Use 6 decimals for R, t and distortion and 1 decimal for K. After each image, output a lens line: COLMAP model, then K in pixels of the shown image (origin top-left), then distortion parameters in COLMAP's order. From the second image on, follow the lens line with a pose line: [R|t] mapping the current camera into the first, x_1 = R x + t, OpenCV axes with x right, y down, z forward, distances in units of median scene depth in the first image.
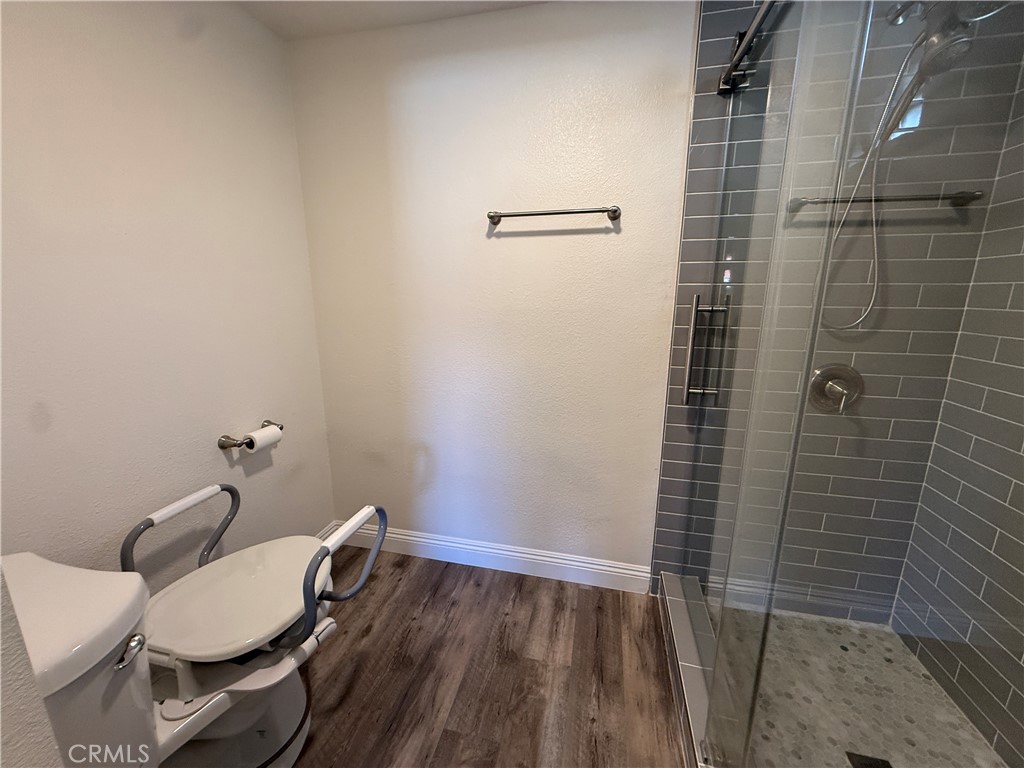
lens RADIAL K [[409.1, 0, 512.4], [0, 409.1, 383.1], [0, 0, 1]] dist [-0.000331, 0.000220]
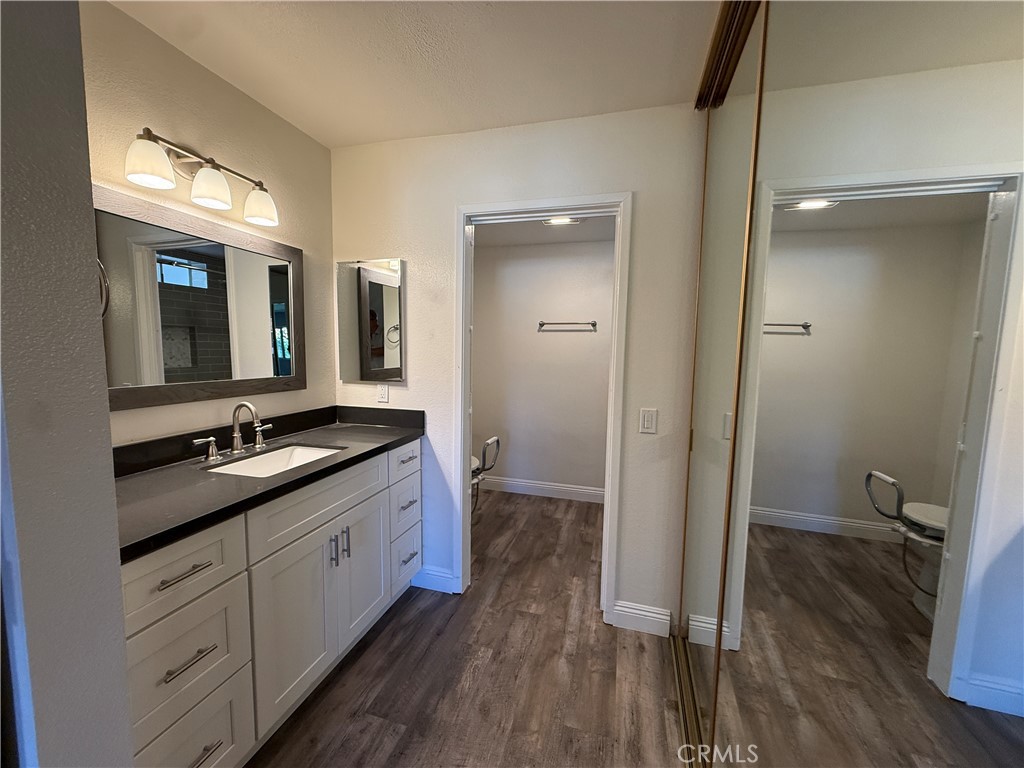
lens RADIAL K [[409.1, 0, 508.7], [0, 409.1, 392.3], [0, 0, 1]] dist [-0.000331, 0.000220]
pose [[0.998539, 0.019826, -0.050260, -0.109117], [-0.026090, 0.991532, -0.127216, 0.275844], [0.047312, 0.128342, 0.990601, -1.256938]]
